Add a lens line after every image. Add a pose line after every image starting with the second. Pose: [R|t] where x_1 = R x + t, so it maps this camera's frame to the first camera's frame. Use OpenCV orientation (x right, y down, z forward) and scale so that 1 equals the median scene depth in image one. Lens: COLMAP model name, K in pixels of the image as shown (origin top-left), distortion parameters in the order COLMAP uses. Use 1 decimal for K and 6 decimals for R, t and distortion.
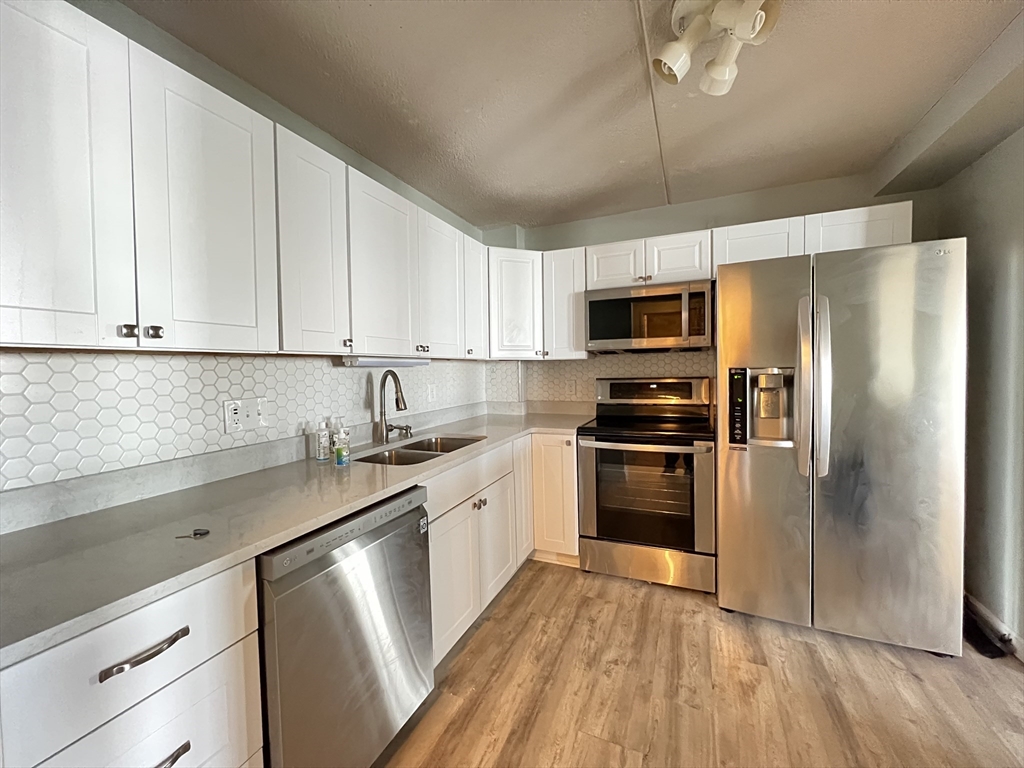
lens RADIAL K [[407.6, 0, 511.1], [0, 407.6, 380.7], [0, 0, 1]] dist [-0.003370, -0.000360]
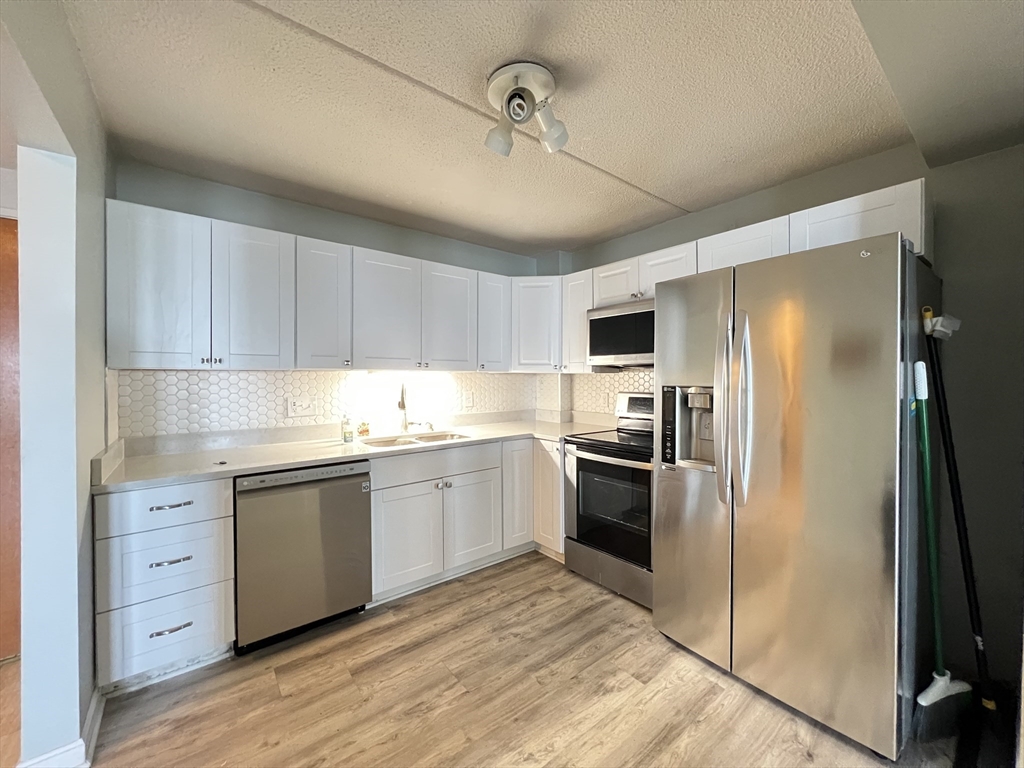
lens RADIAL K [[407.6, 0, 511.2], [0, 407.6, 381.2], [0, 0, 1]] dist [-0.003370, -0.000360]
pose [[0.885168, 0.023408, -0.464682, 0.679202], [-0.031312, 0.999466, -0.009299, -0.022064], [0.464216, 0.022781, 0.885429, -0.050812]]
